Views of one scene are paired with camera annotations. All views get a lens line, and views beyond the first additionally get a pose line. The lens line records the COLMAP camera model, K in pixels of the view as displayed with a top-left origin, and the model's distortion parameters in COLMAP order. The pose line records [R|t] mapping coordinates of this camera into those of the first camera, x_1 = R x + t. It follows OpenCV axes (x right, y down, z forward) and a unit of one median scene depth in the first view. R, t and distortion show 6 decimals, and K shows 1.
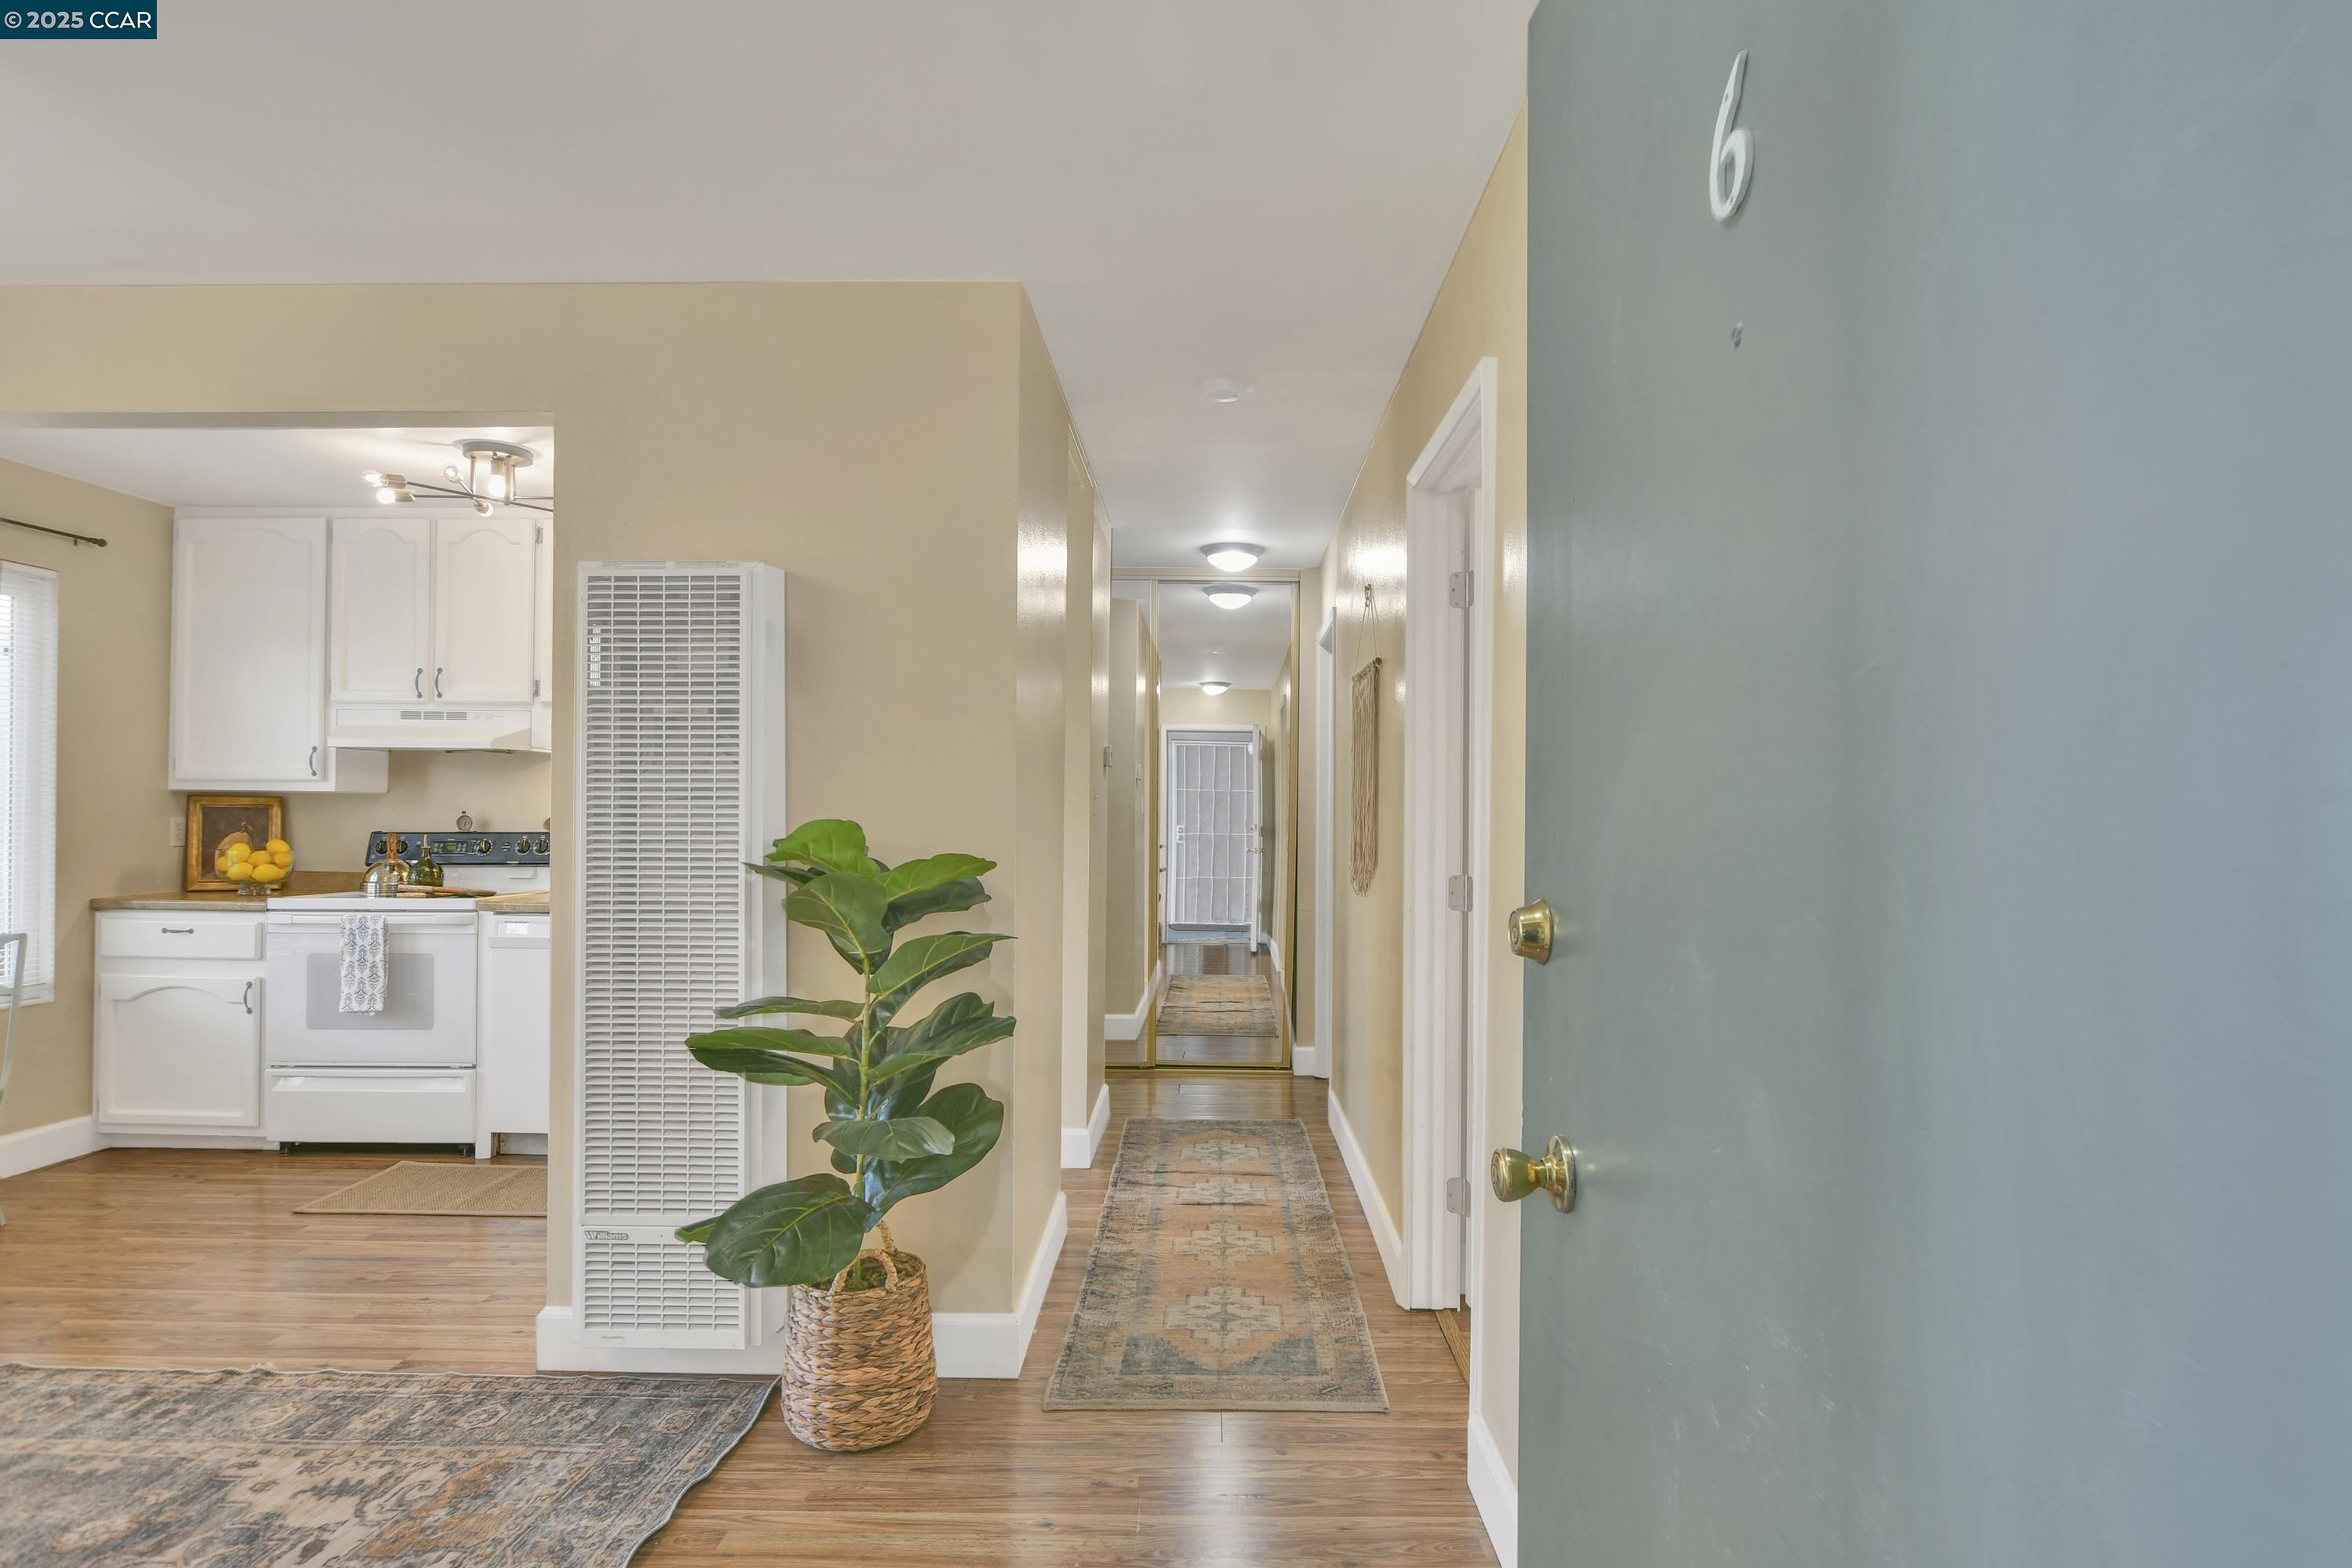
lens RADIAL K [[1259.7, 0, 1216.0], [0, 1259.7, 804.8], [0, 0, 1]] dist [-0.023476, 0.005009]
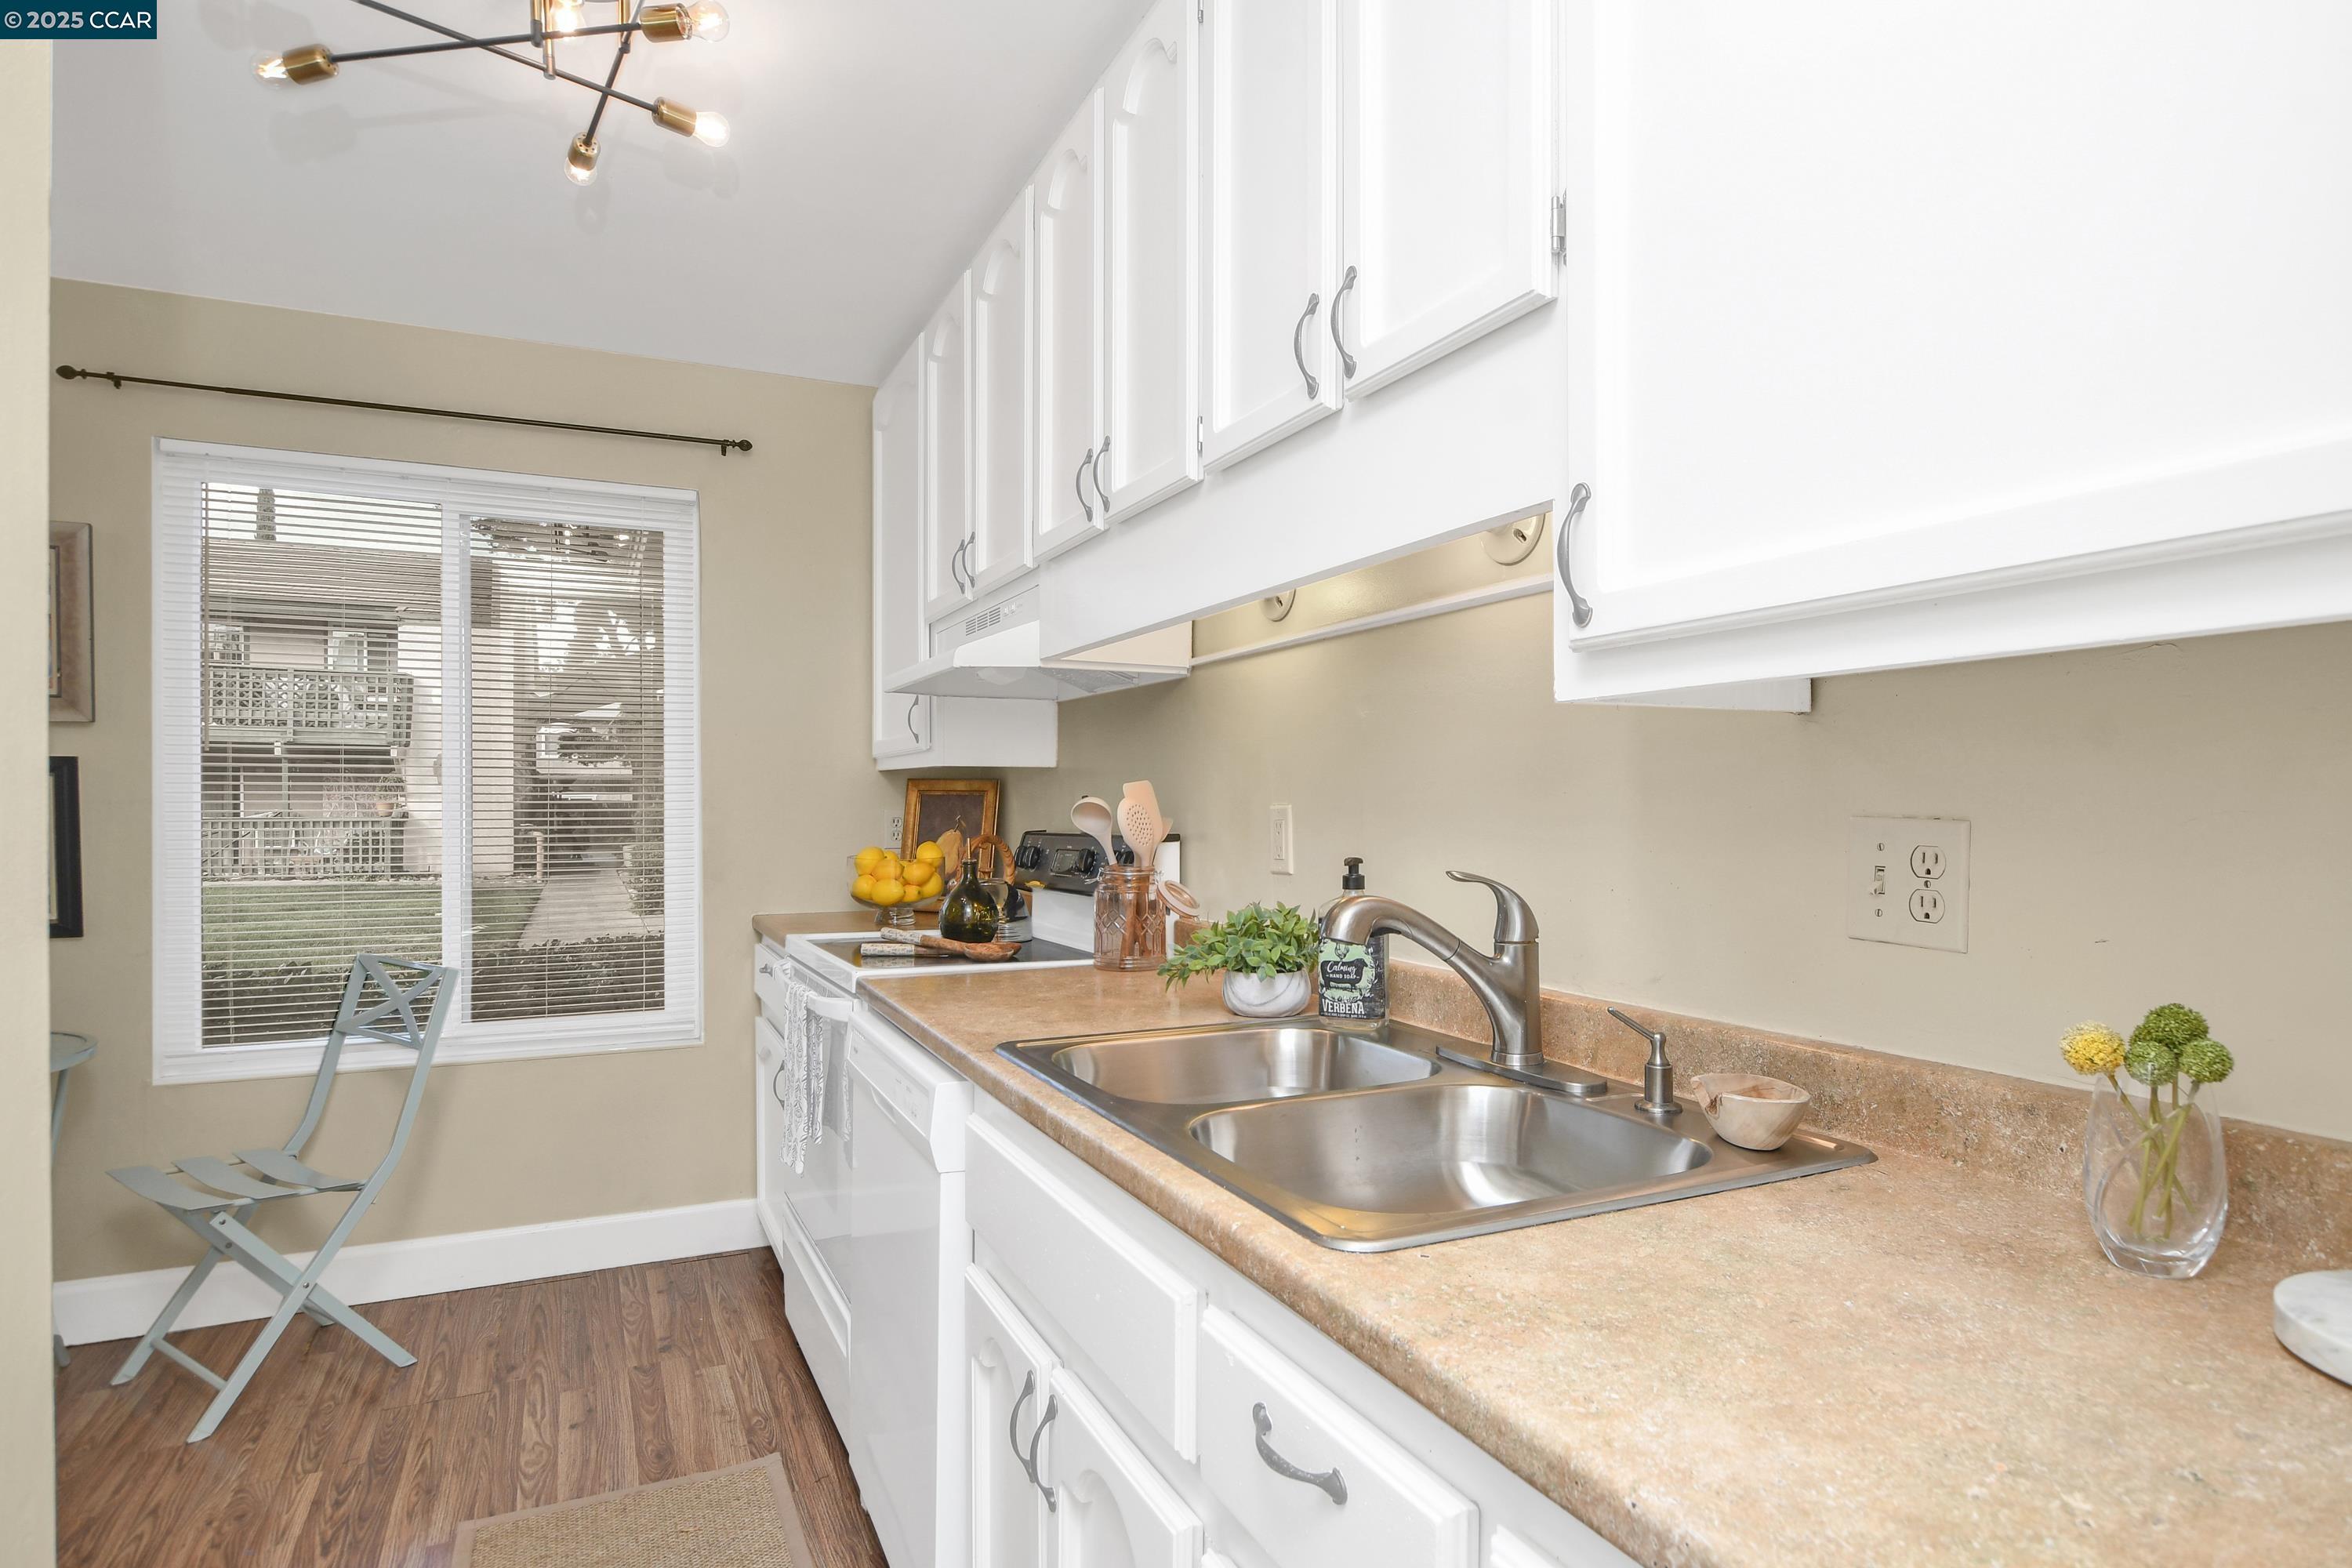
lens RADIAL K [[1263.6, 0, 1199.4], [0, 1263.6, 801.5], [0, 0, 1]] dist [-0.021934, 0.006581]
pose [[0.442855, -0.008599, -0.896552, -0.092062], [0.006602, 0.999958, -0.006329, 0.013102], [0.896569, -0.003116, 0.442893, 0.909308]]
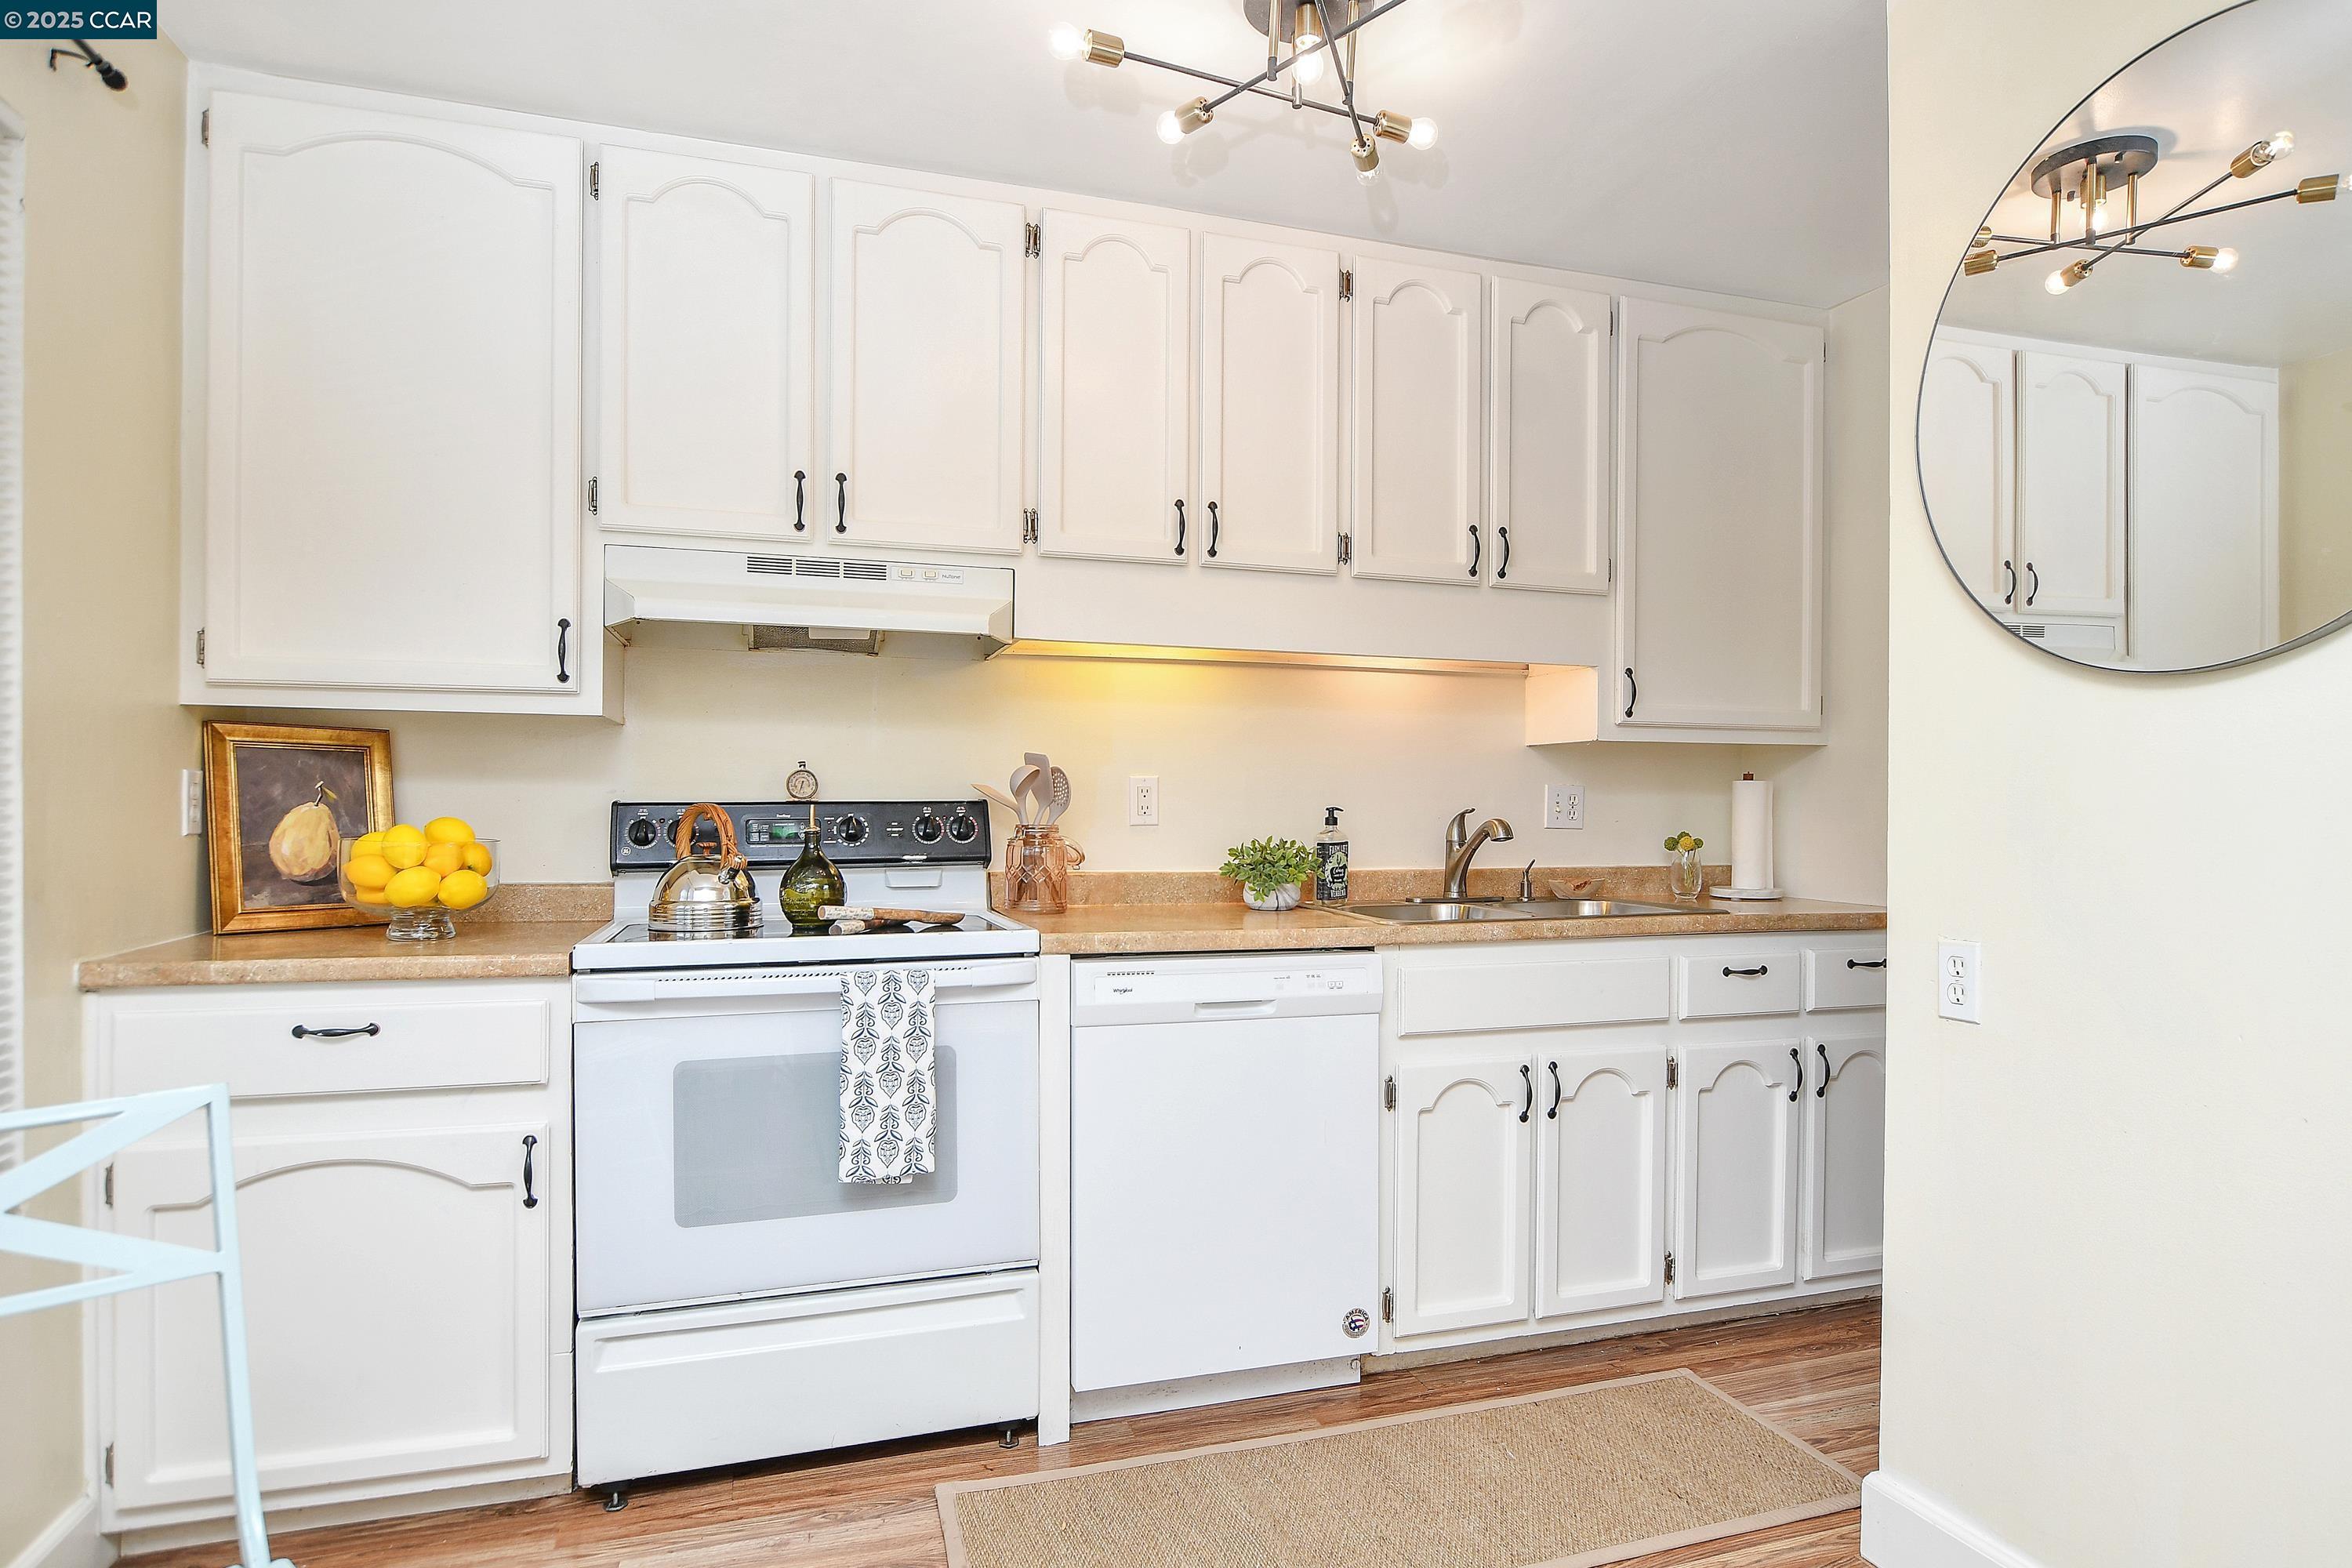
lens RADIAL K [[1263.6, 0, 1182.9], [0, 1263.6, 807.5], [0, 0, 1]] dist [-0.021934, 0.006581]
pose [[0.949287, -0.003467, 0.314393, -0.700420], [-0.000047, 0.999938, 0.011169, 0.020975], [-0.314412, -0.010617, 0.949227, 0.508587]]
